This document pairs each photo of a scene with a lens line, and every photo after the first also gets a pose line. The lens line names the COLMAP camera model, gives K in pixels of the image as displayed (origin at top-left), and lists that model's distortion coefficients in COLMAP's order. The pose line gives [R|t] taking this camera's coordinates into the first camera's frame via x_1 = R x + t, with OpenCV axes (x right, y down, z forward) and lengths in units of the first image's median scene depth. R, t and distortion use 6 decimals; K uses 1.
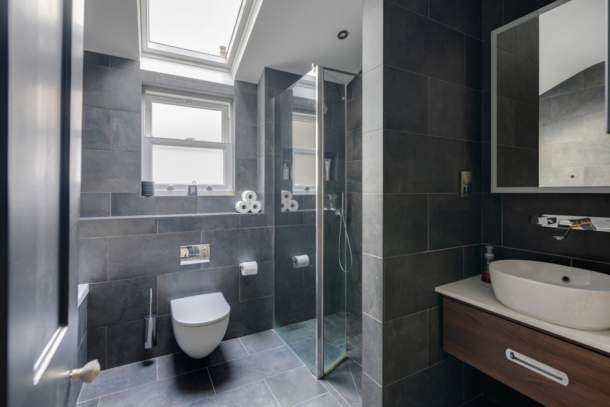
lens RADIAL K [[294.4, 0, 301.5], [0, 294.4, 192.4], [0, 0, 1]] dist [-0.000782, 0.000080]
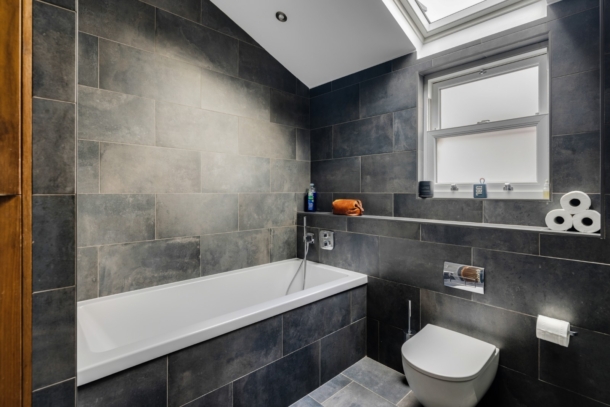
lens RADIAL K [[294.4, 0, 301.5], [0, 294.4, 192.4], [0, 0, 1]] dist [-0.000782, 0.000080]
pose [[0.263401, 0.002236, -0.964684, 0.242093], [-0.004824, 0.999988, 0.001001, -0.002270], [0.964674, 0.004391, 0.263409, 0.402315]]
